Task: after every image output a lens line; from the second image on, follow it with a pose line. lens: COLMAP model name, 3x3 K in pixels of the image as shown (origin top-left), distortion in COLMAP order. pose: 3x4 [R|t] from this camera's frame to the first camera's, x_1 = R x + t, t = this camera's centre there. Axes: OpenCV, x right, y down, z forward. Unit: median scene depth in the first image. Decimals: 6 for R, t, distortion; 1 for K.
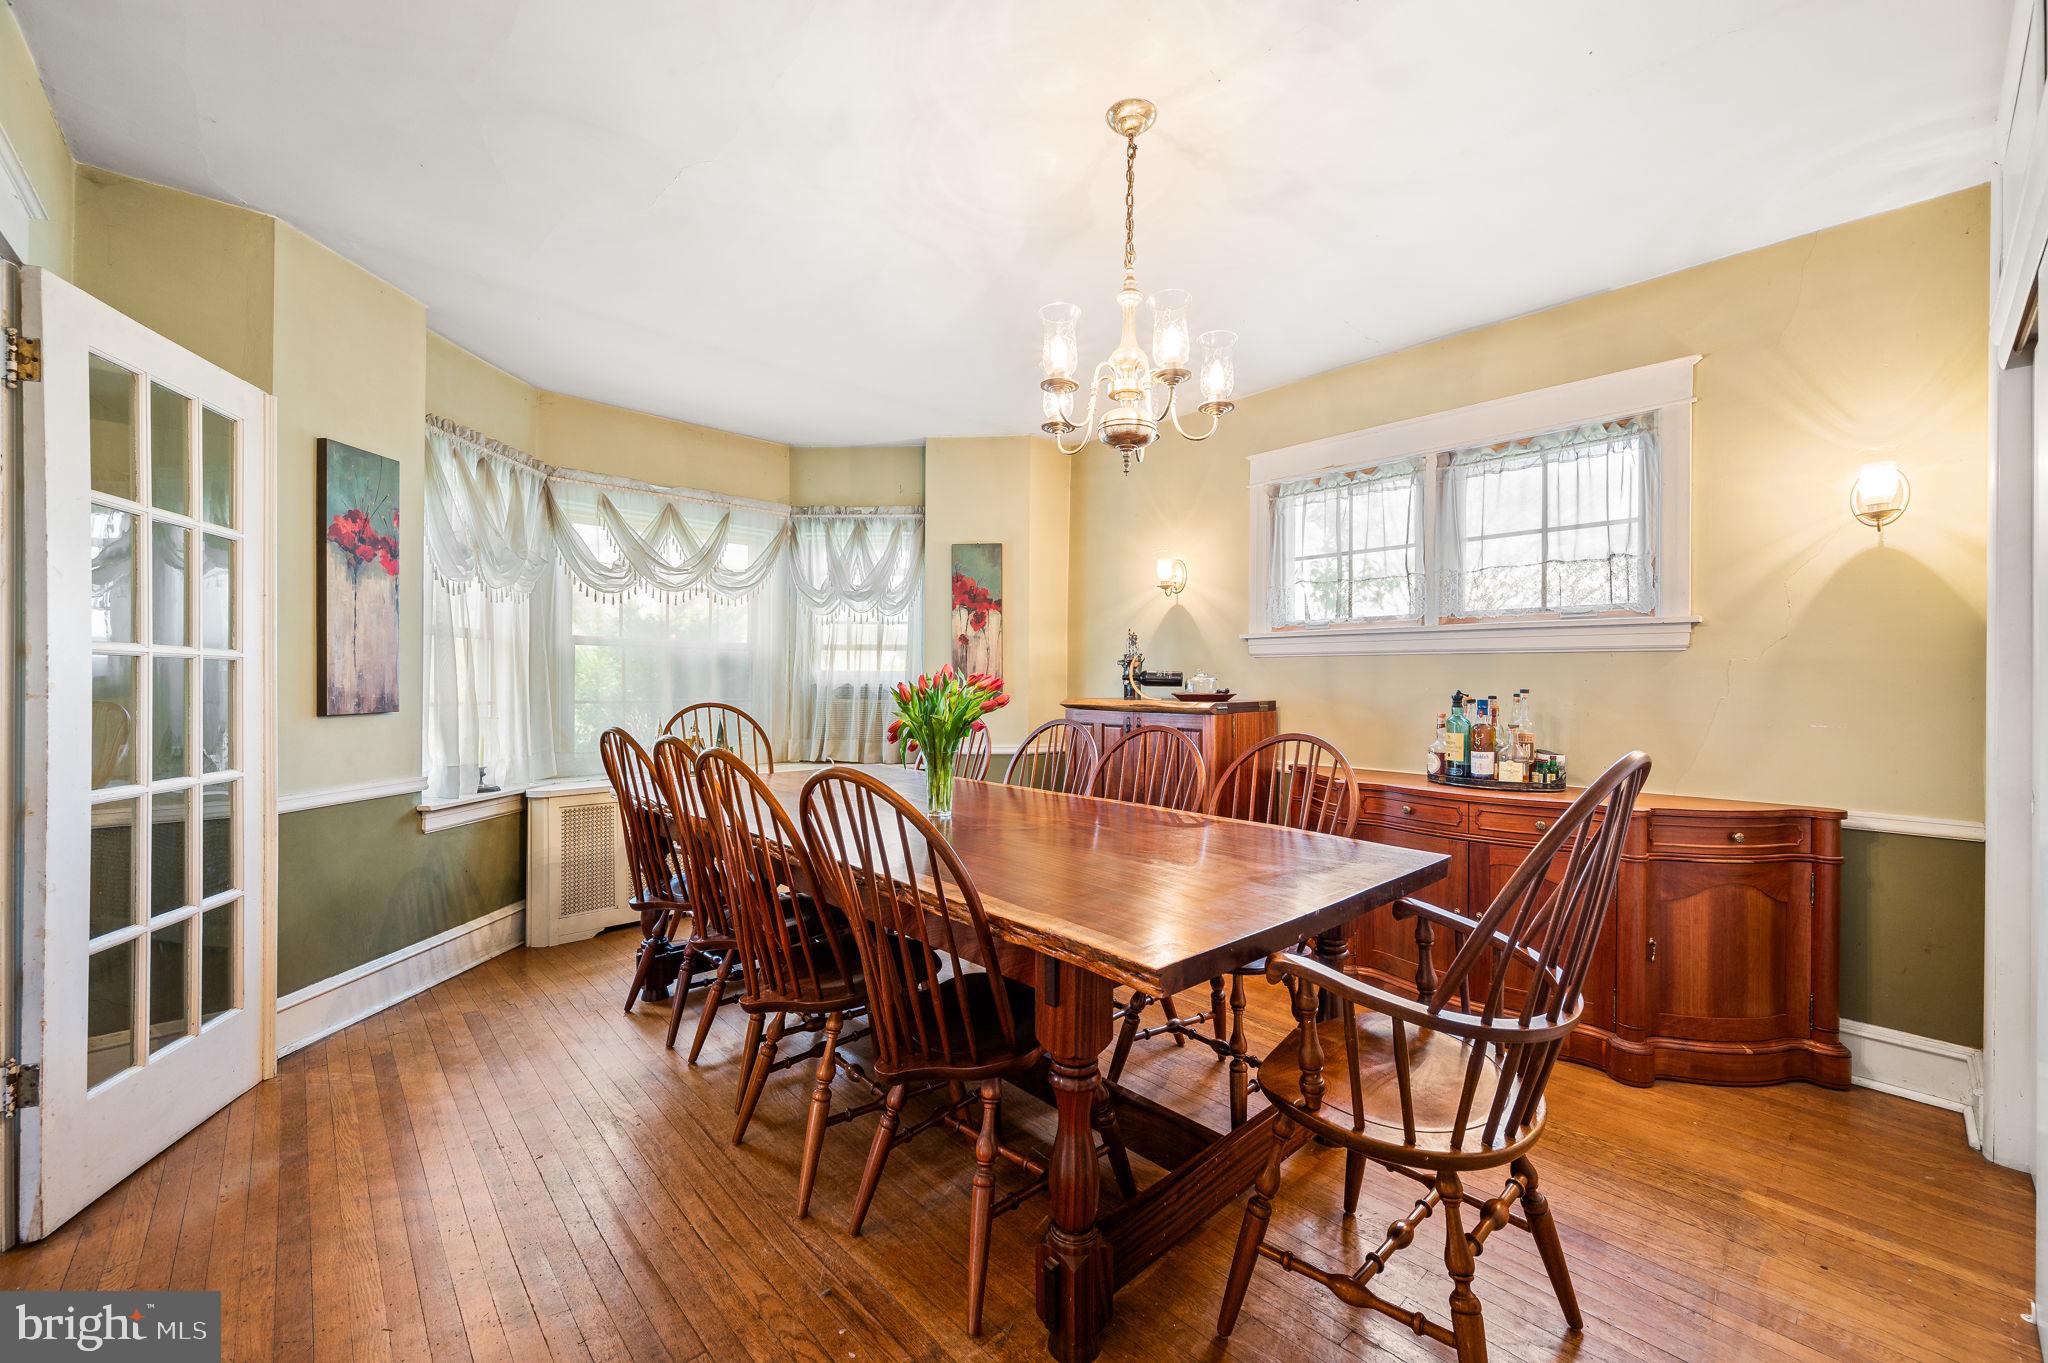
lens RADIAL K [[804.2, 0, 1034.8], [0, 804.2, 734.6], [0, 0, 1]] dist [-0.000468, 0.000684]
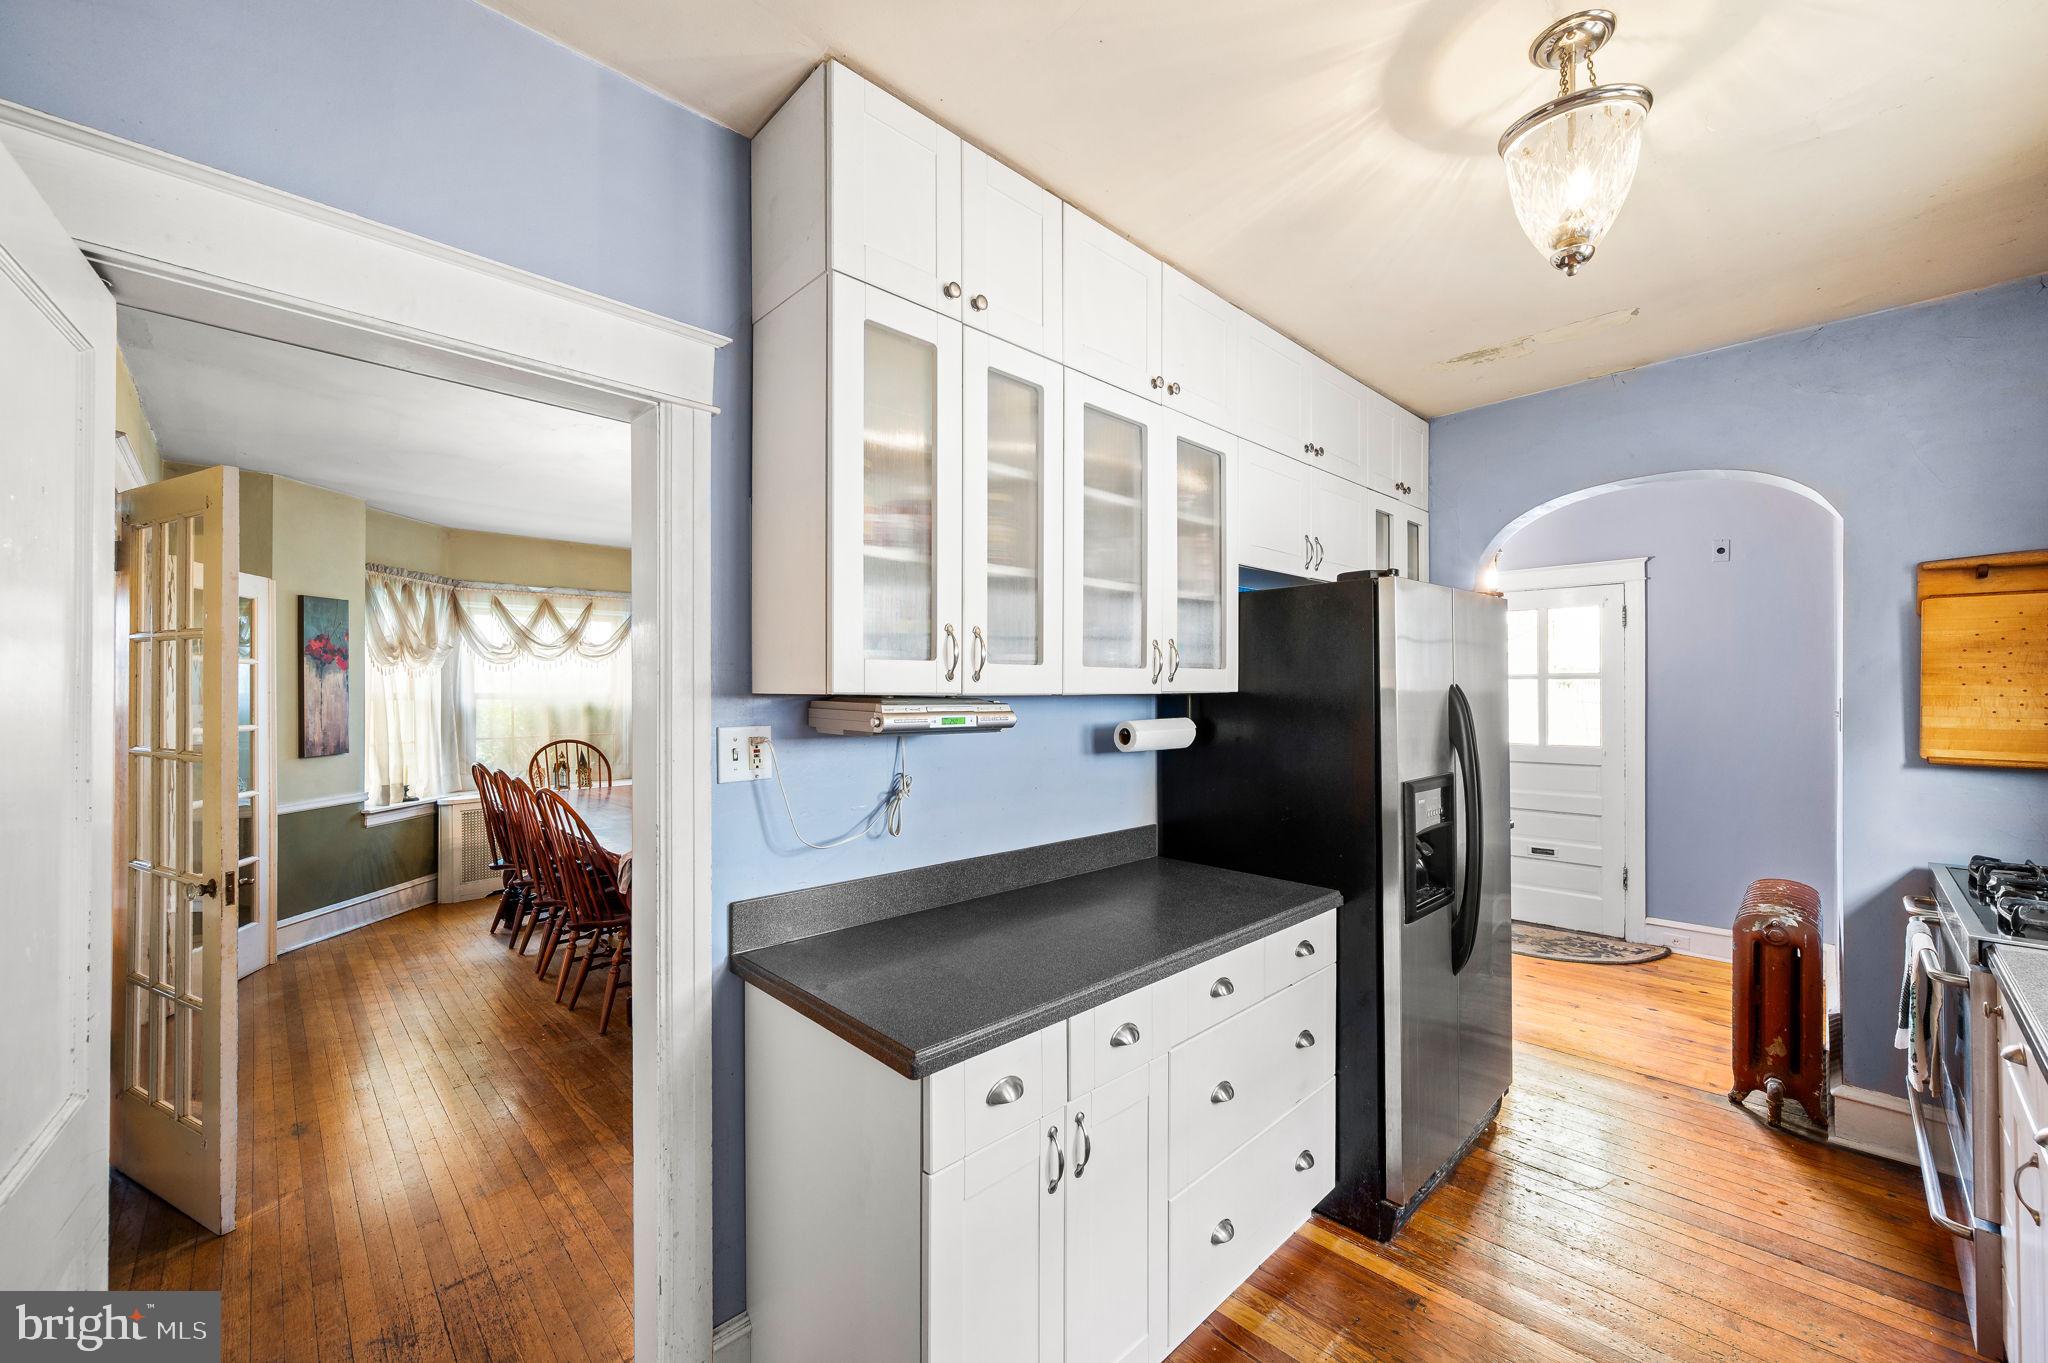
lens RADIAL K [[804.2, 0, 1047.4], [0, 804.2, 731.3], [0, 0, 1]] dist [-0.000468, 0.000684]
pose [[0.999303, -0.013202, 0.034932, 0.538790], [0.013499, 0.999875, -0.008282, -0.037292], [-0.034818, 0.008748, 0.999355, -0.644497]]
